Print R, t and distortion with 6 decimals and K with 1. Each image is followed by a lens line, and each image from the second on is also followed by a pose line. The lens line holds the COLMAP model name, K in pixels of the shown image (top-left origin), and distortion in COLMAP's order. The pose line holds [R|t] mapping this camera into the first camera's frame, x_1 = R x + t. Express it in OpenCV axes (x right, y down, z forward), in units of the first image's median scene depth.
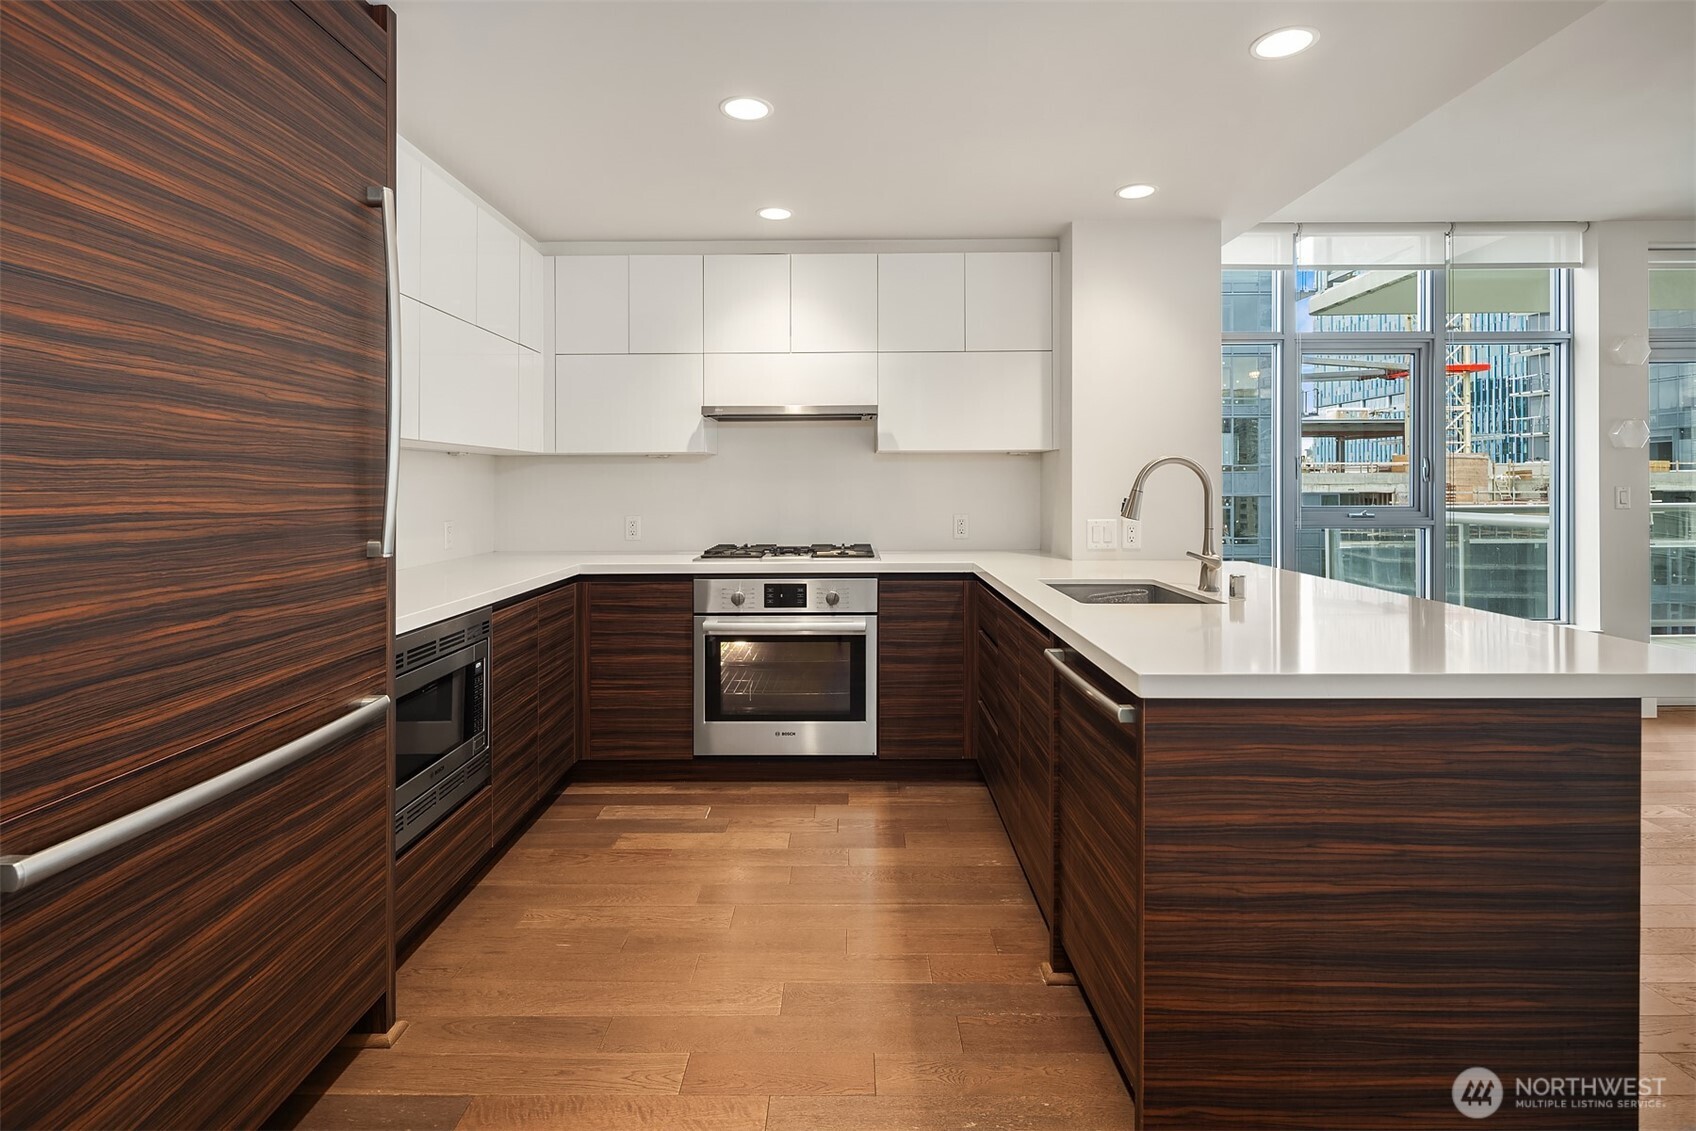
lens RADIAL K [[820.5, 0, 836.6], [0, 820.5, 483.4], [0, 0, 1]] dist [0.003681, 0.000170]
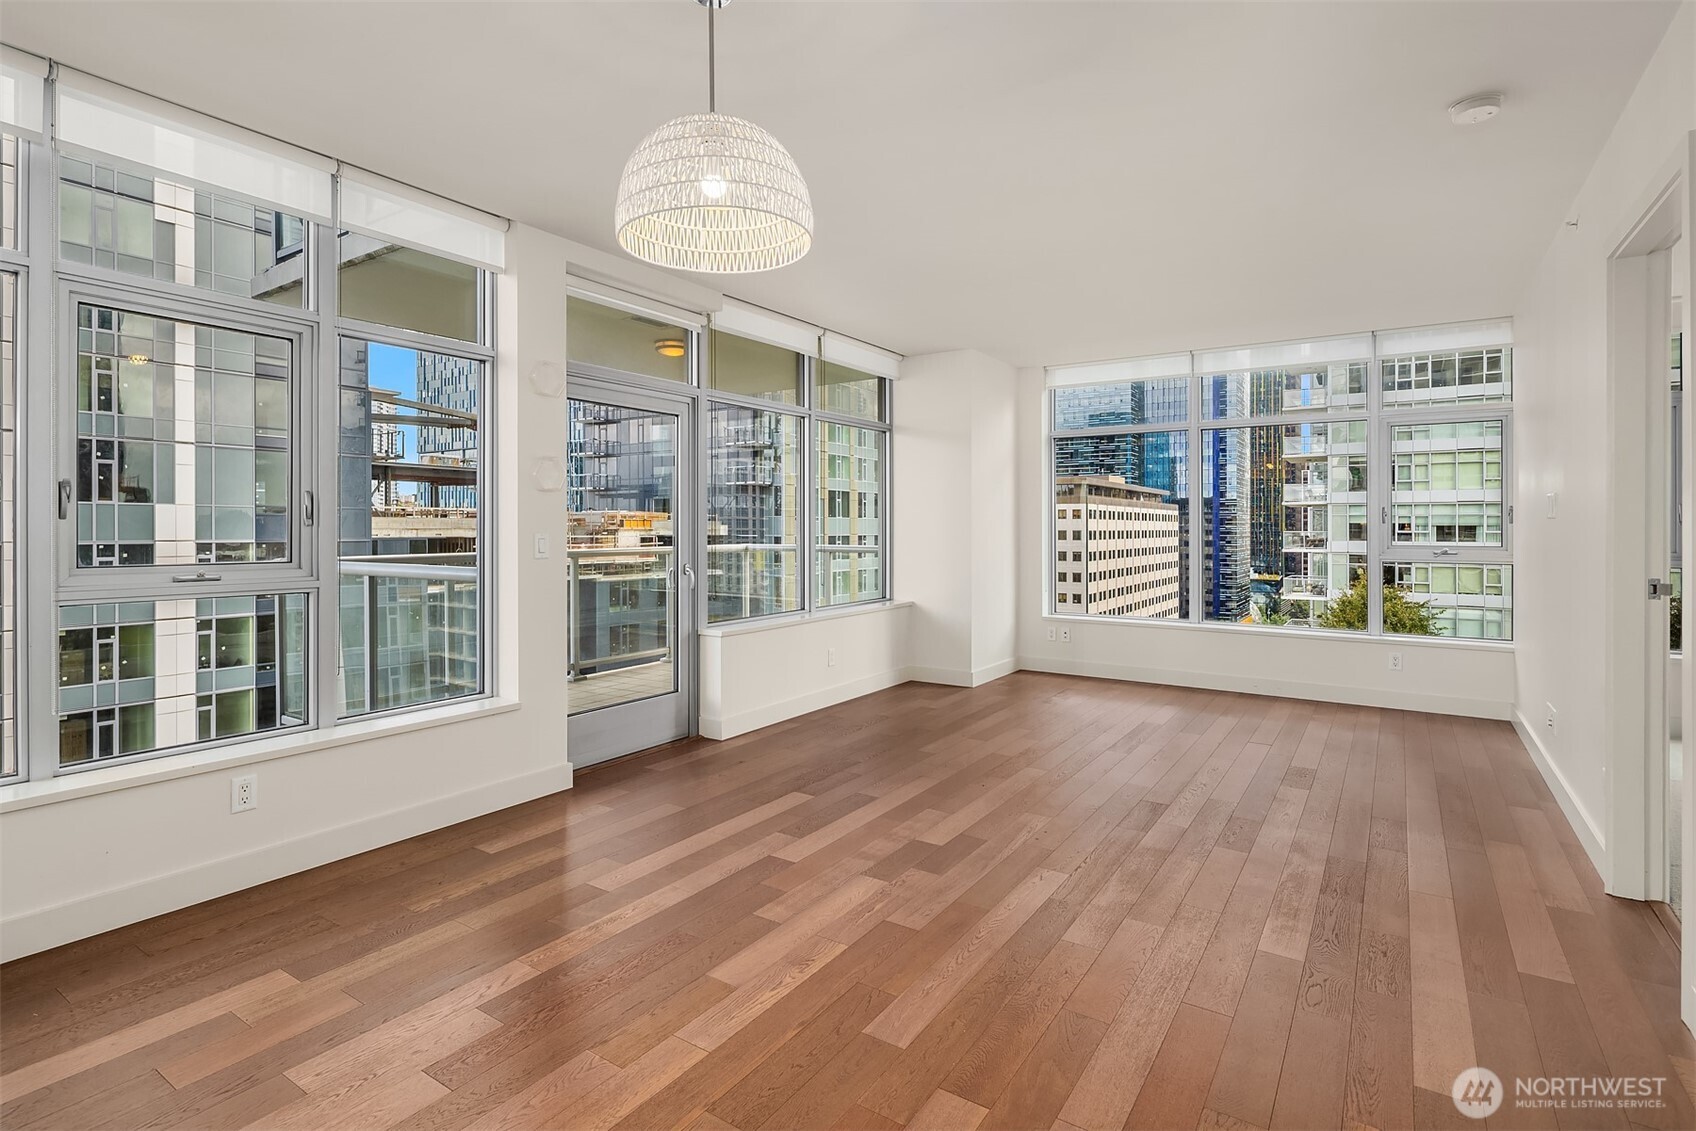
lens RADIAL K [[820.5, 0, 855.3], [0, 820.5, 531.6], [0, 0, 1]] dist [0.003681, 0.000170]
pose [[0.533598, 0.002691, 0.845734, 0.046720], [-0.006243, 0.999980, 0.000757, -0.000061], [-0.845715, -0.005684, 0.533605, 0.029584]]
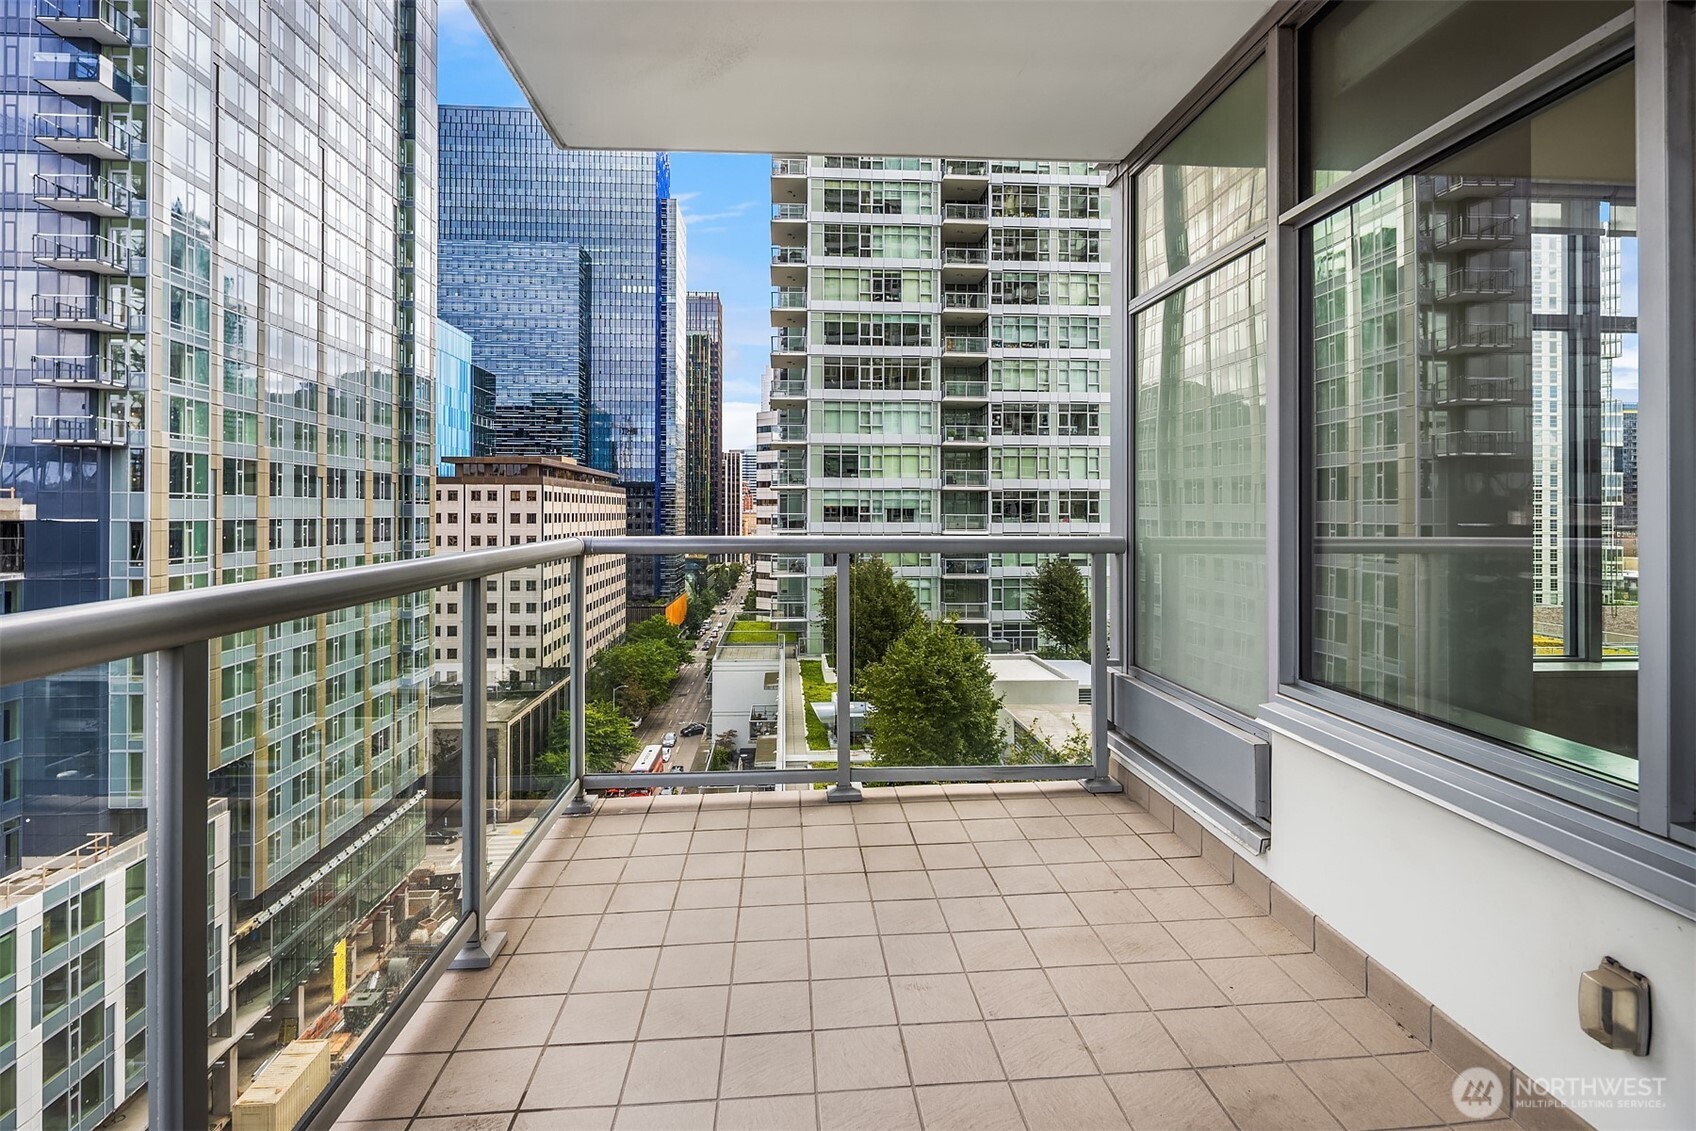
lens RADIAL K [[820.5, 0, 844.7], [0, 820.5, 505.9], [0, 0, 1]] dist [0.003681, 0.000170]
pose [[-0.085054, 0.012792, 0.996294, 0.146111], [-0.004295, 0.999904, -0.013205, 0.001024], [-0.996367, -0.005402, -0.084991, 0.167888]]
